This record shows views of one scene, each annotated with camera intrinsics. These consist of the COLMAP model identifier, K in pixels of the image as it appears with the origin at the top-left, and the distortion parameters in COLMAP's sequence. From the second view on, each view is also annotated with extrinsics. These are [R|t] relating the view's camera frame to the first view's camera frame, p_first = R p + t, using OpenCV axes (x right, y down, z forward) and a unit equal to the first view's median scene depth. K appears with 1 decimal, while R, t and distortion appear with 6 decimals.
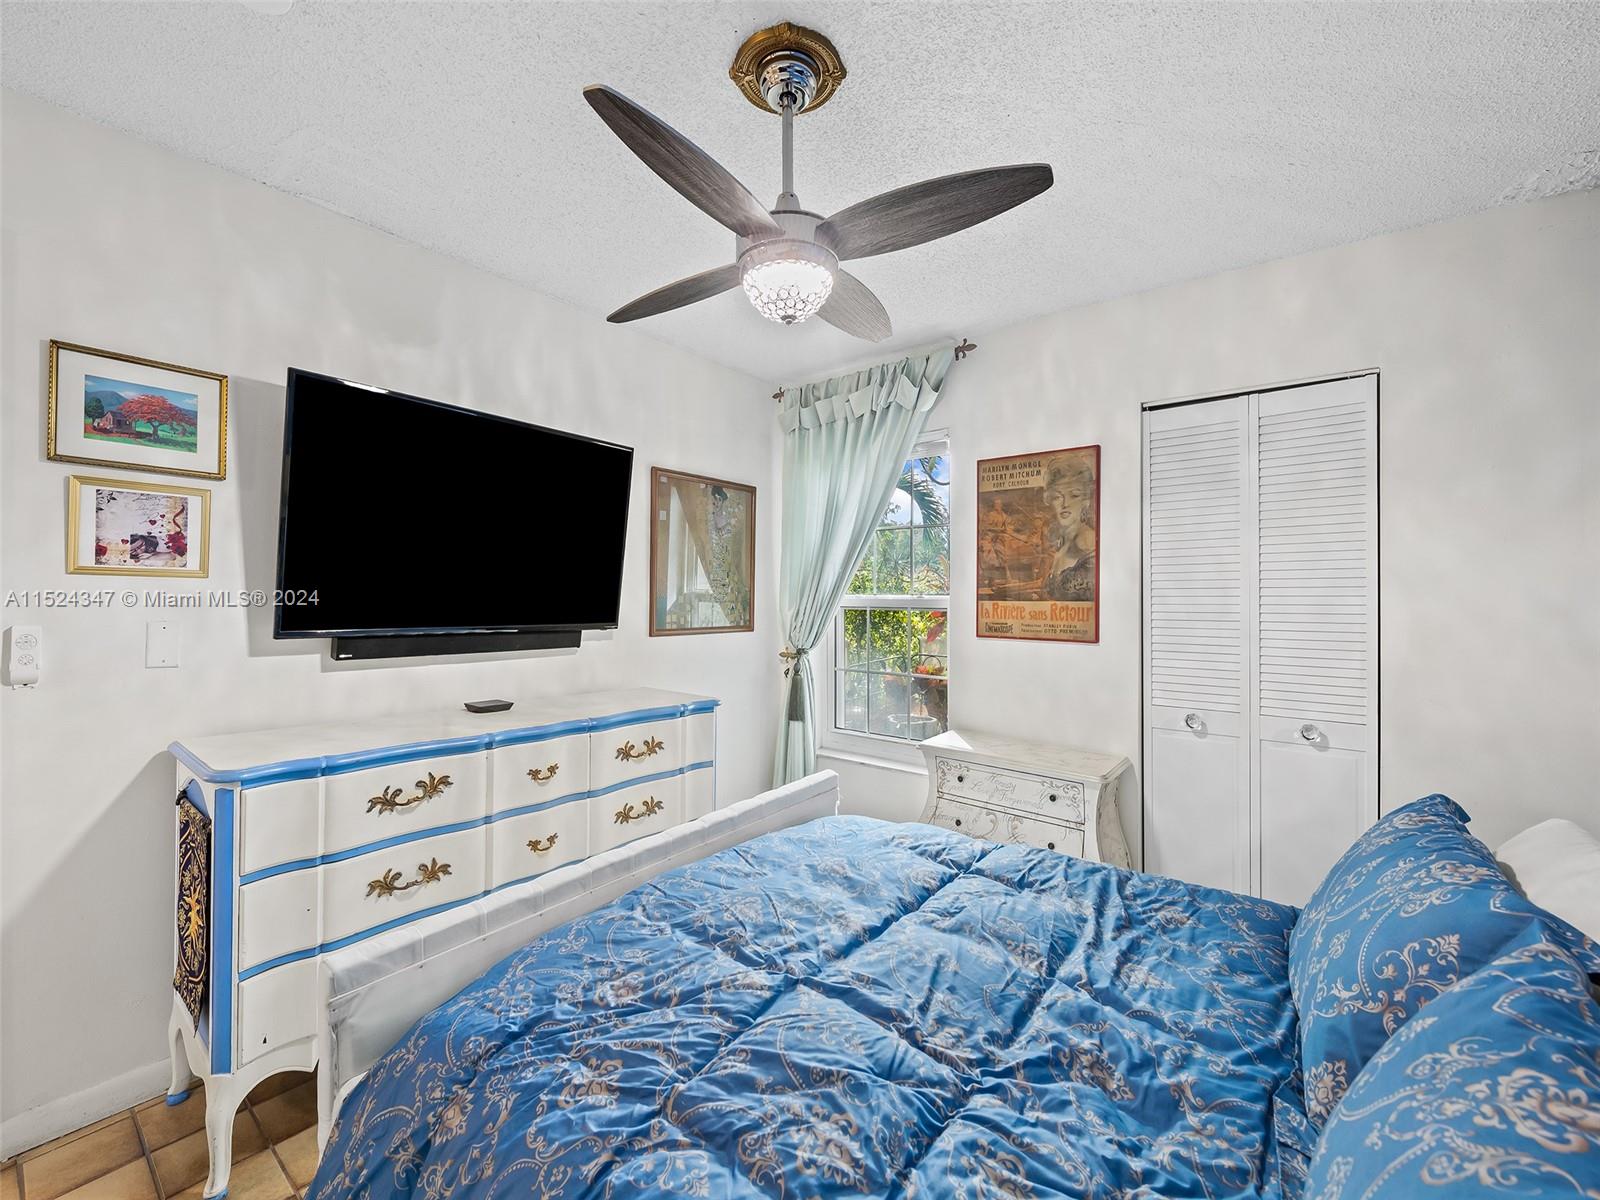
lens RADIAL K [[657.1, 0, 802.4], [0, 657.1, 598.4], [0, 0, 1]] dist [-0.000156, -0.000292]
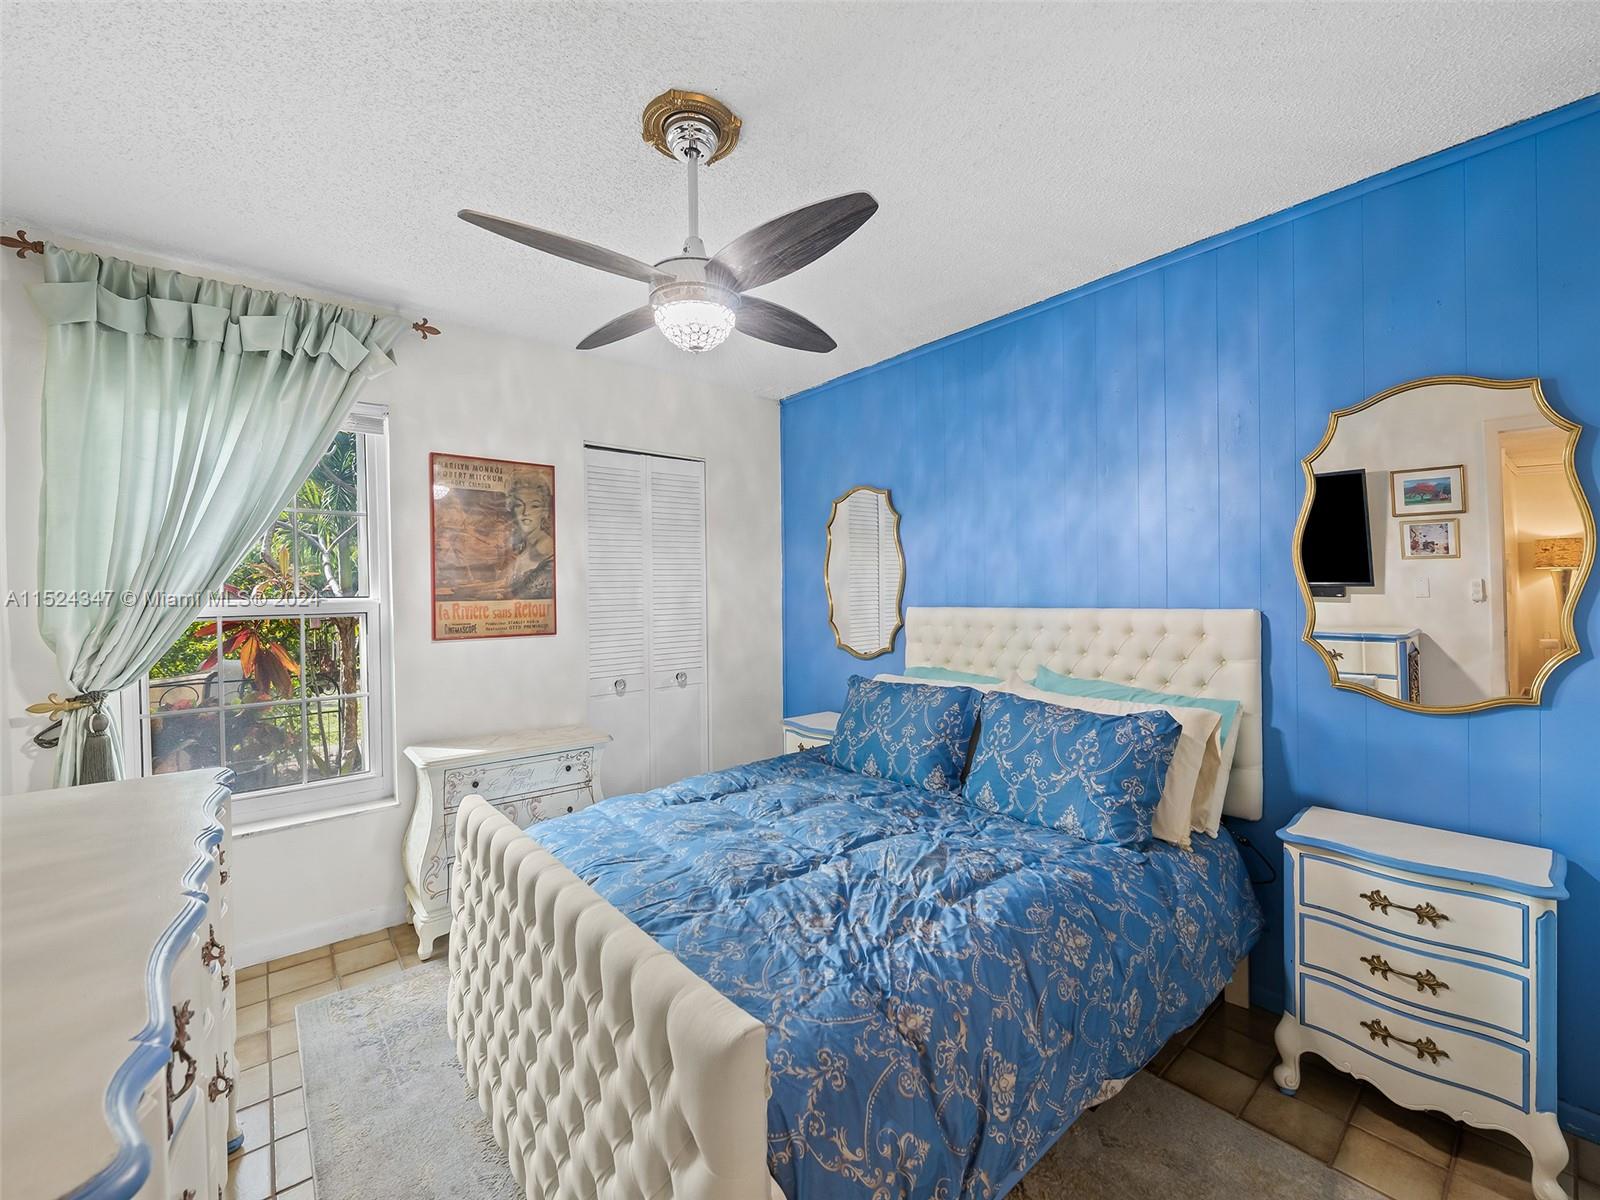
lens RADIAL K [[662.5, 0, 791.8], [0, 662.5, 602.8], [0, 0, 1]] dist [0.000042, -0.000177]
pose [[0.202067, -0.026468, 0.979014, -0.628014], [0.023259, 0.999482, 0.022221, -0.004891], [-0.979095, 0.018281, 0.202578, 0.344149]]
